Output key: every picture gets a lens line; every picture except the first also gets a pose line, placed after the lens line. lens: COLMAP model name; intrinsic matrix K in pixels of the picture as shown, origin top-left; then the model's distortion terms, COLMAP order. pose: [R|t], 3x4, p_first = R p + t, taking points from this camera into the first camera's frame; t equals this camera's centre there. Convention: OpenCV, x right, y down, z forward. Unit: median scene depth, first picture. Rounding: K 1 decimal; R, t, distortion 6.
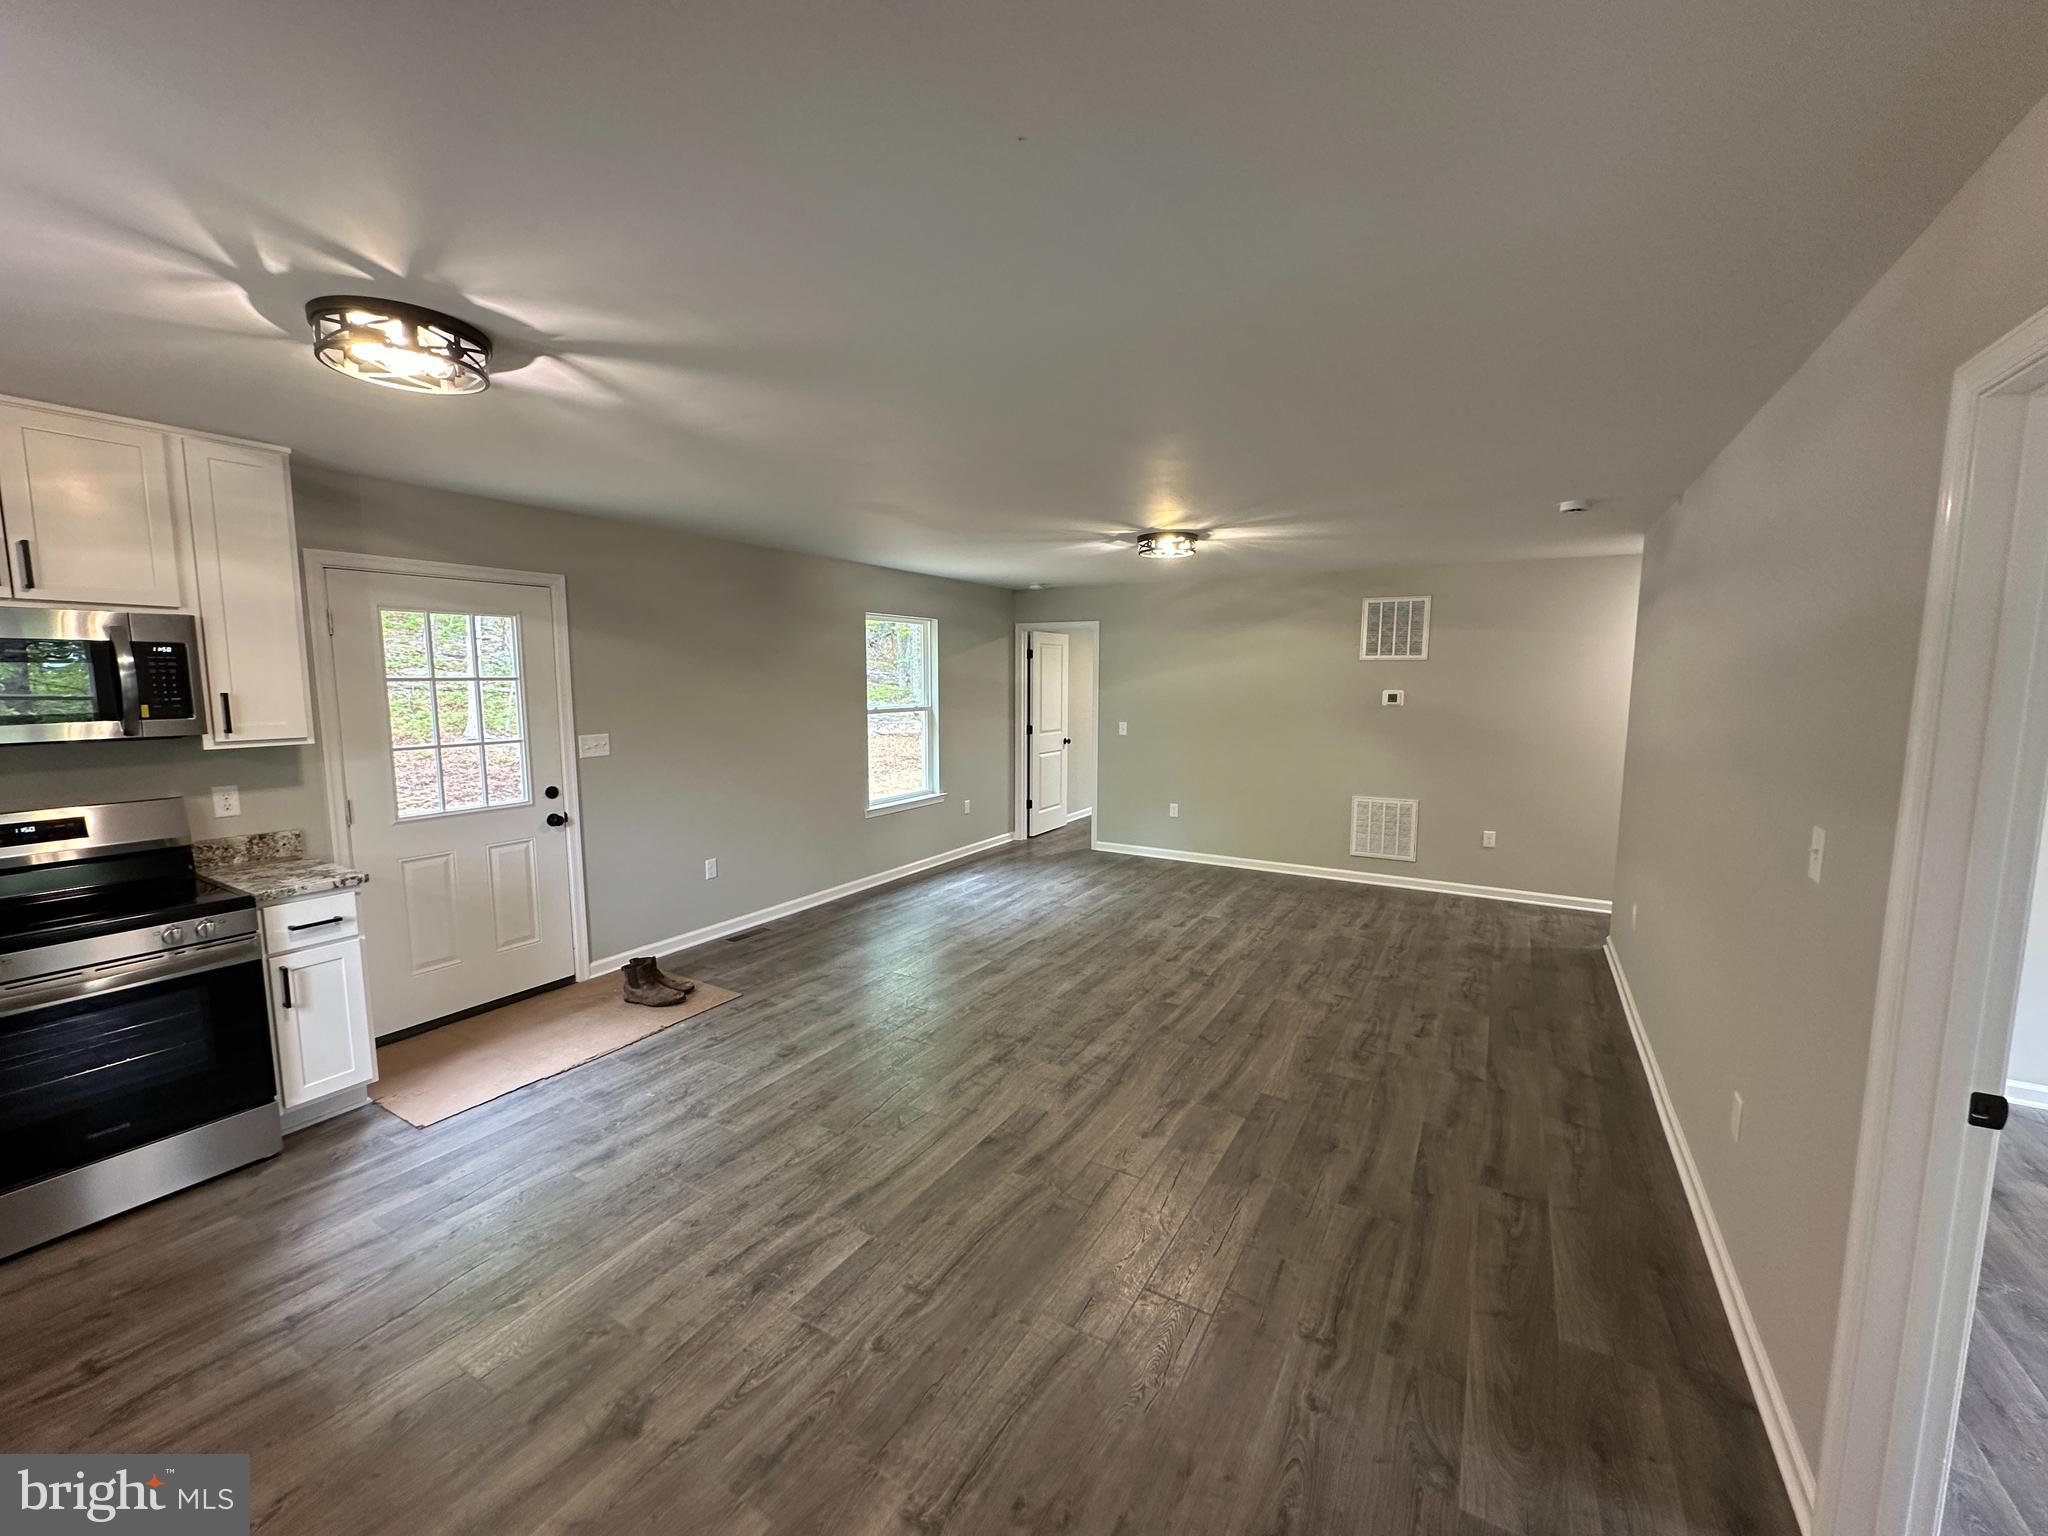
lens RADIAL K [[815.4, 0, 1027.8], [0, 815.4, 767.6], [0, 0, 1]] dist [0.000339, 0.000557]
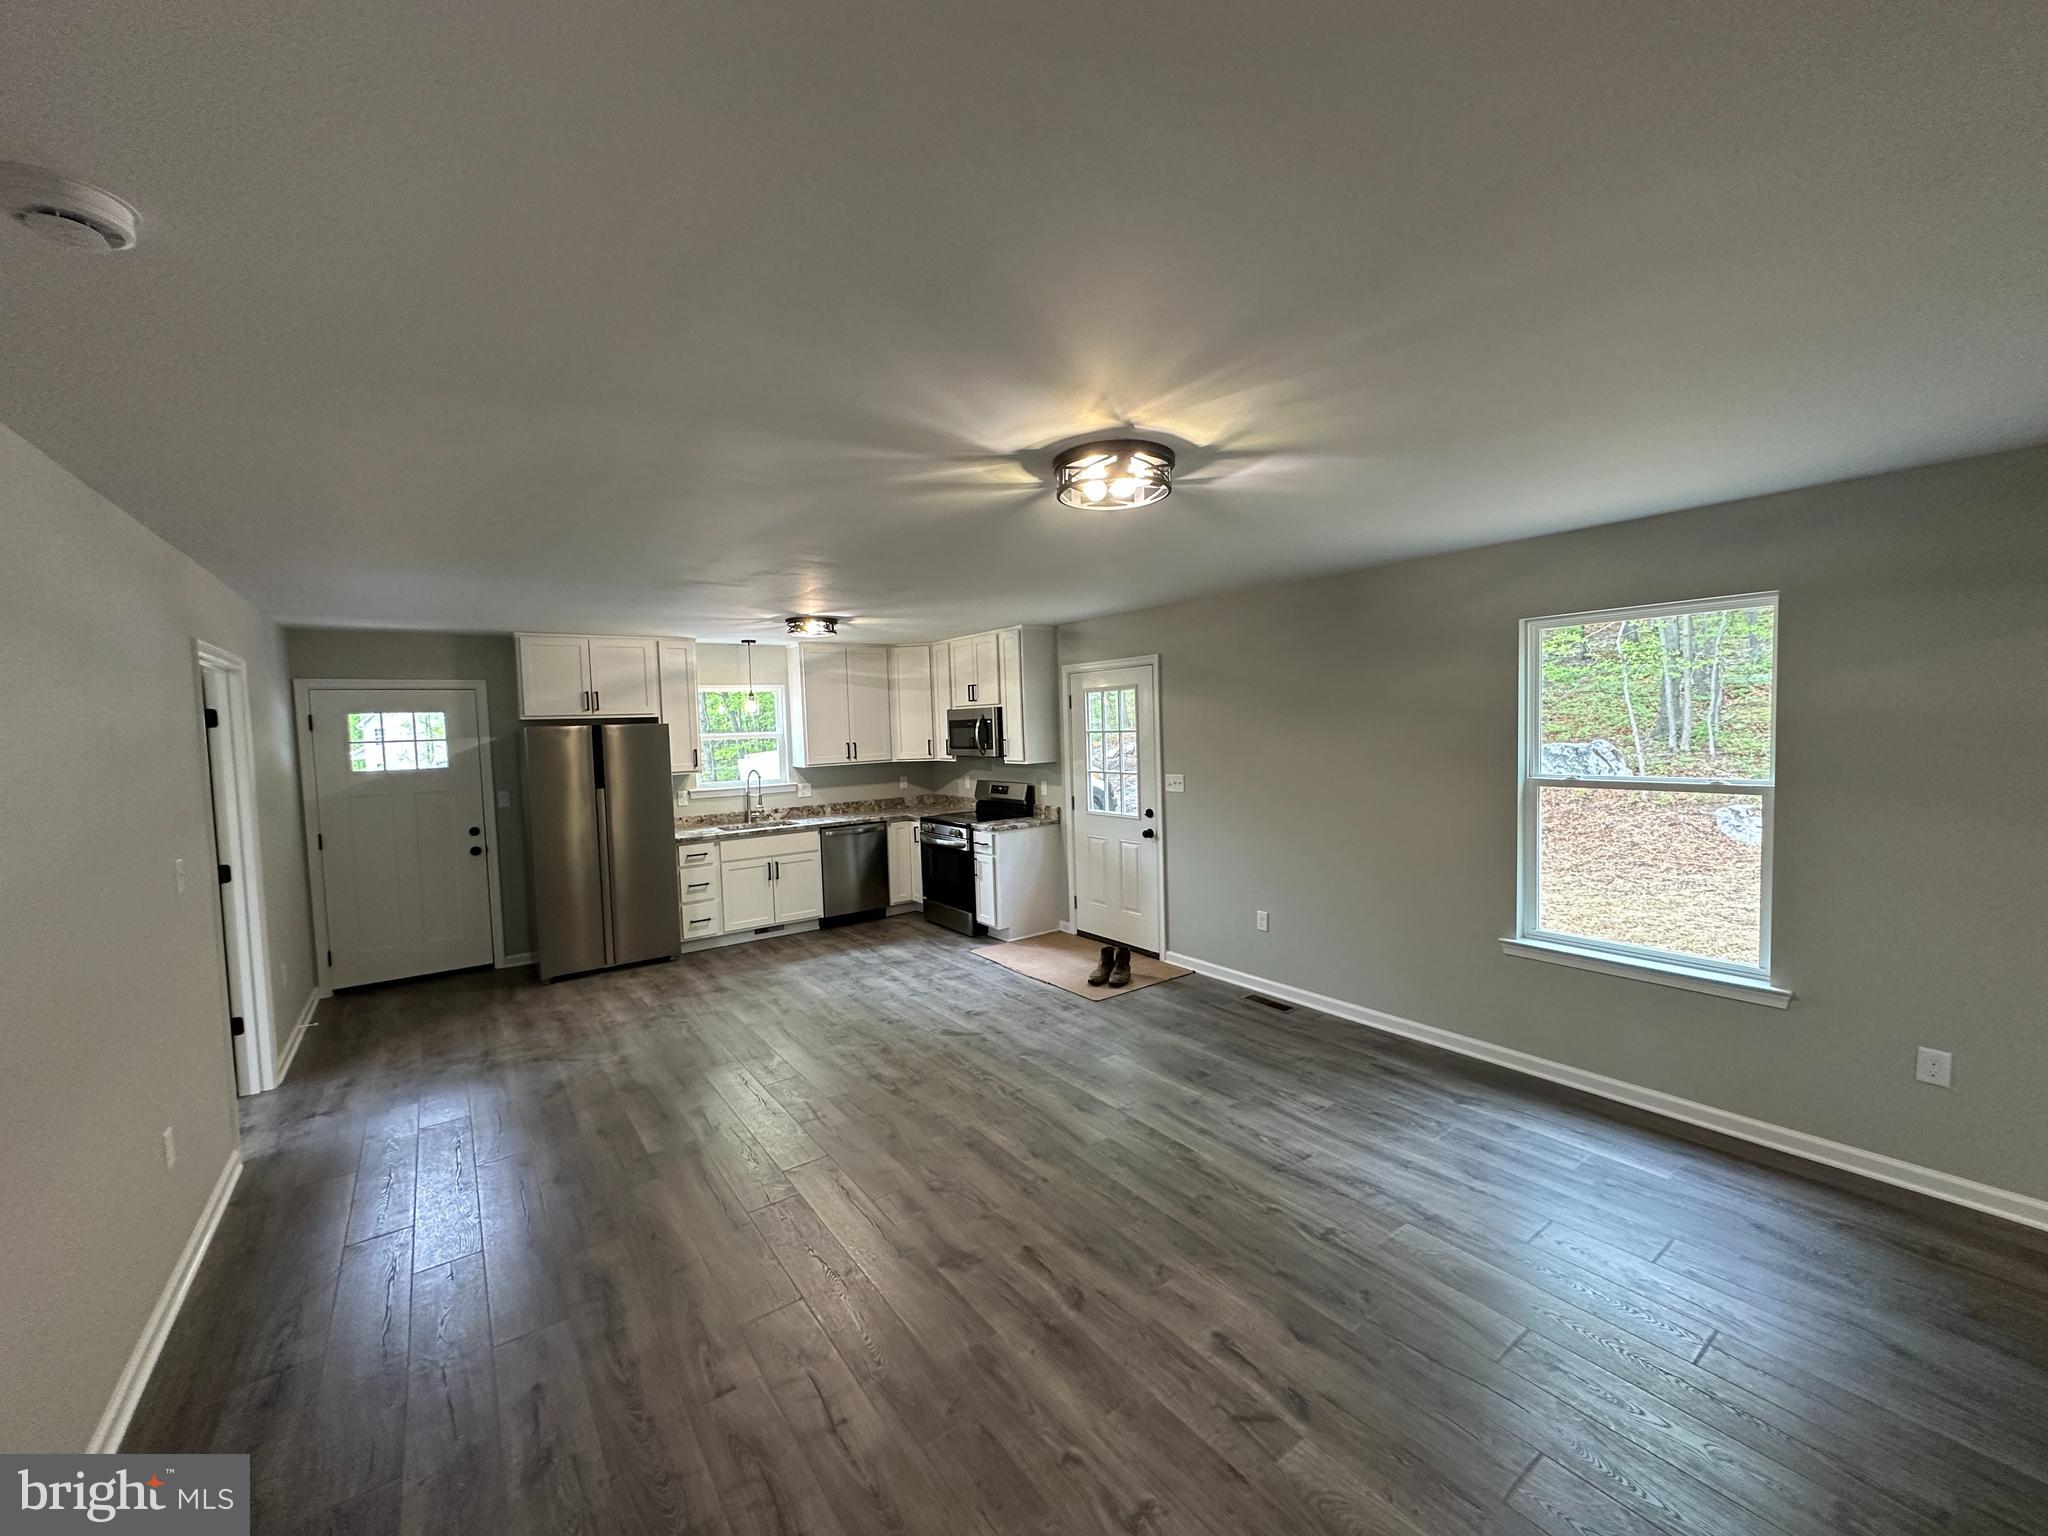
lens RADIAL K [[815.4, 0, 1027.8], [0, 815.4, 767.6], [0, 0, 1]] dist [0.000339, 0.000557]
pose [[-0.396237, 0.060855, -0.916129, 1.000780], [-0.076153, 0.992185, 0.098844, -0.221421], [0.914985, 0.108931, -0.388507, 1.774514]]
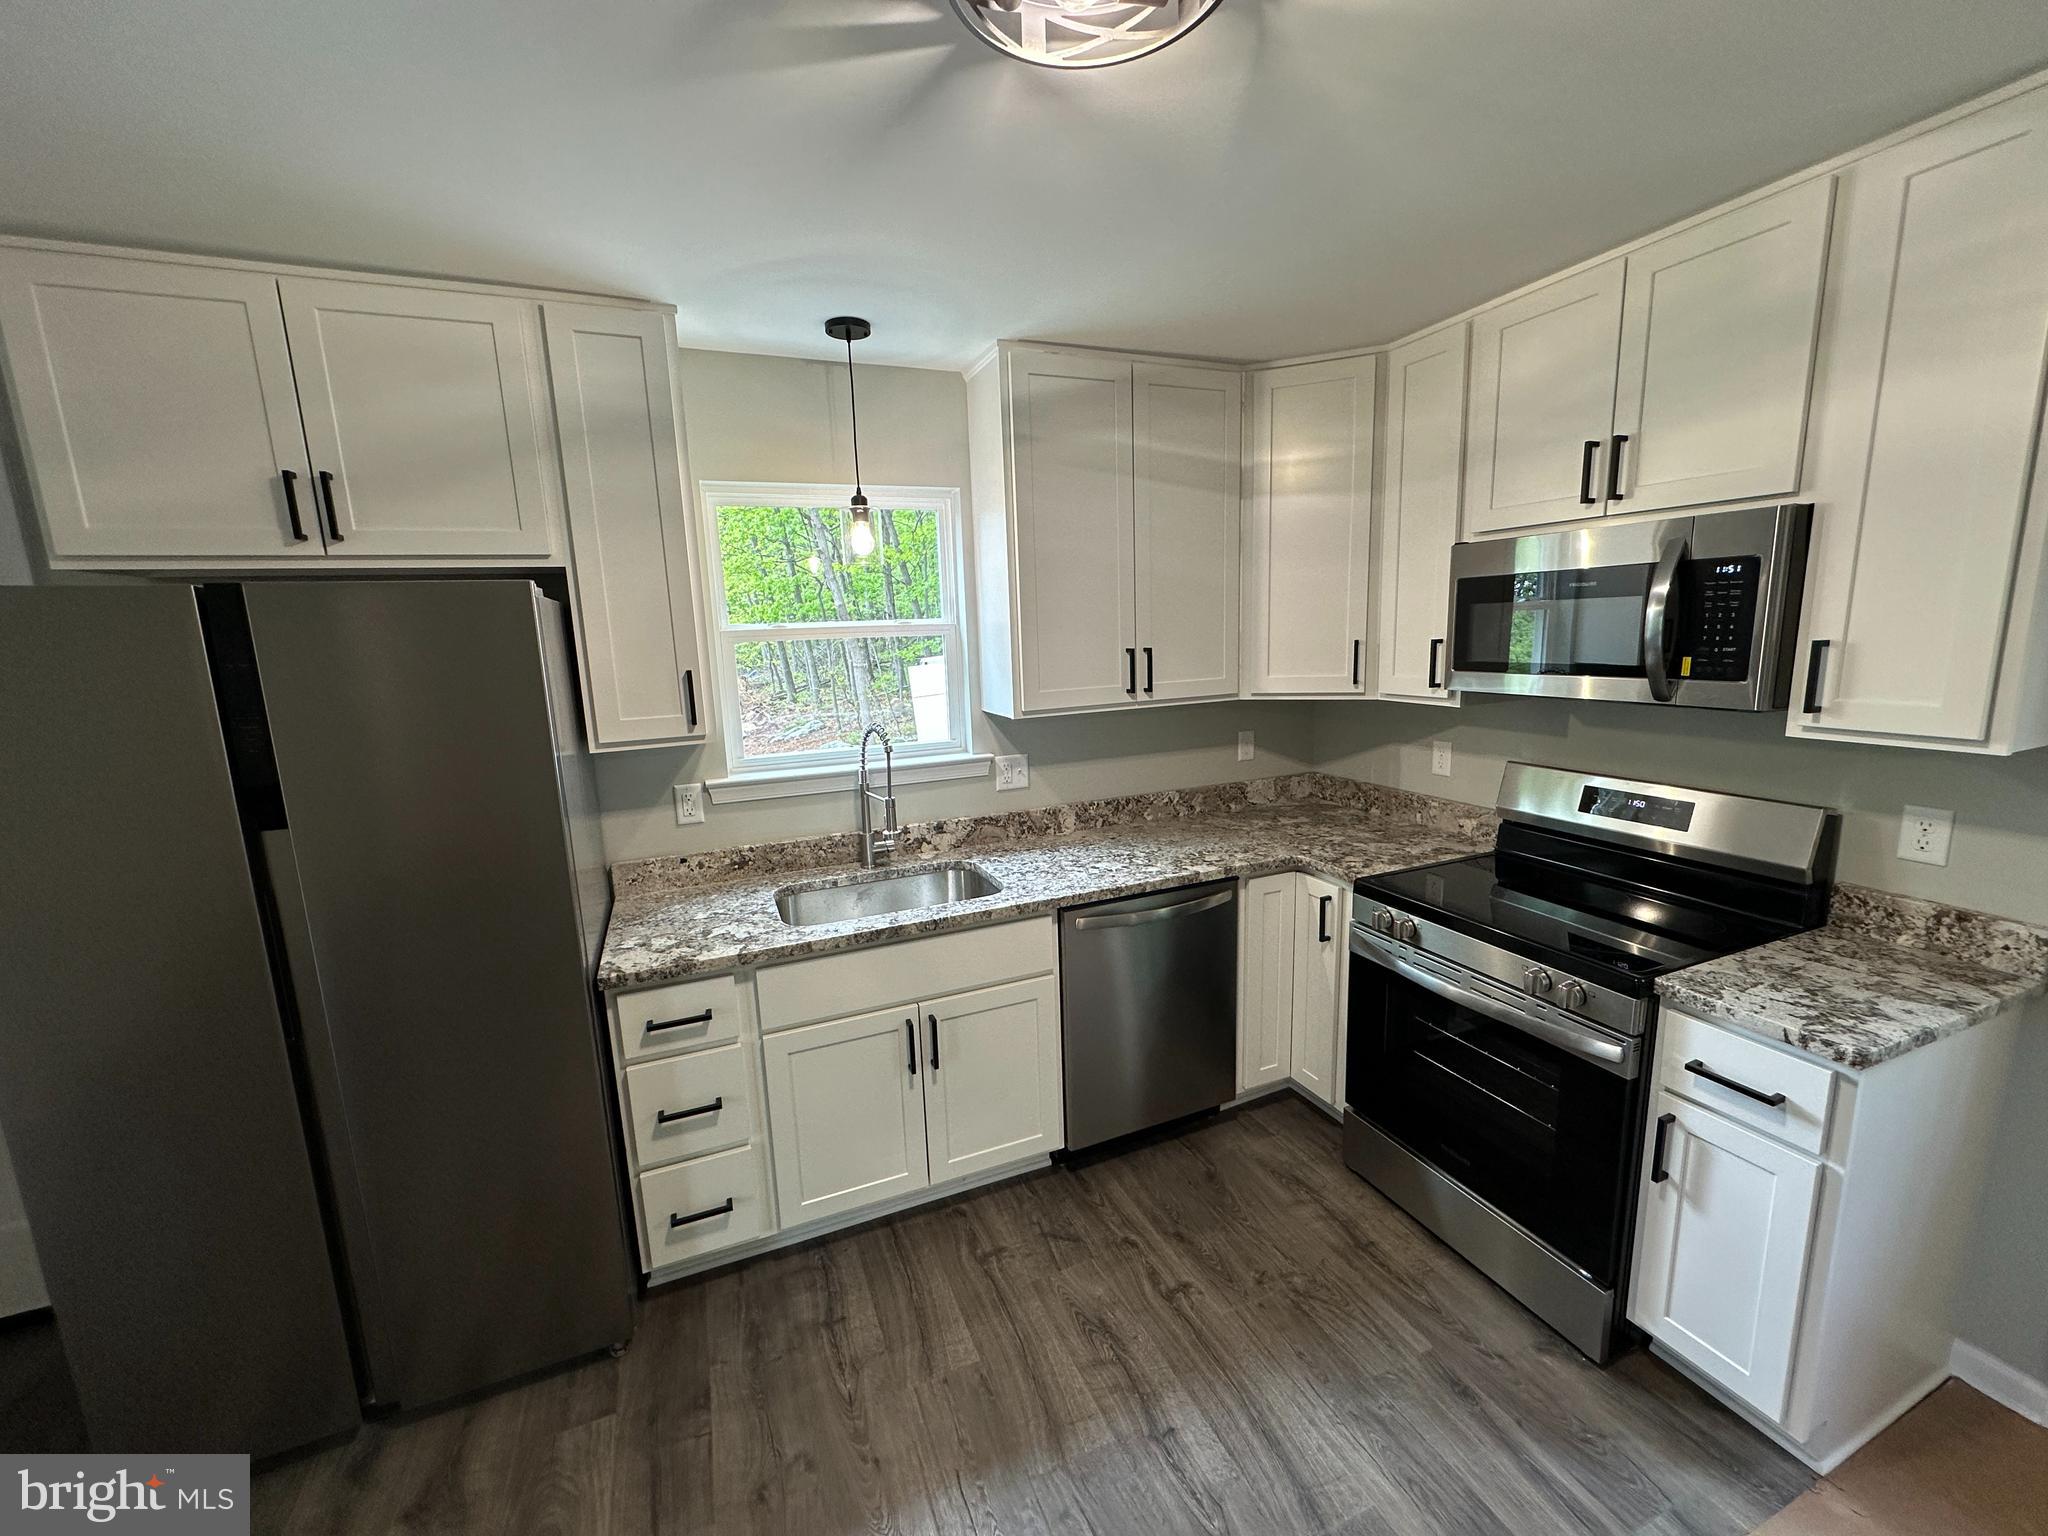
lens RADIAL K [[815.4, 0, 1027.8], [0, 815.4, 767.6], [0, 0, 1]] dist [0.000339, 0.000557]
pose [[-0.596528, 0.155624, -0.787360, -0.189779], [-0.059634, 0.969715, 0.236848, -0.096418], [0.800374, 0.188240, -0.569181, 0.810789]]
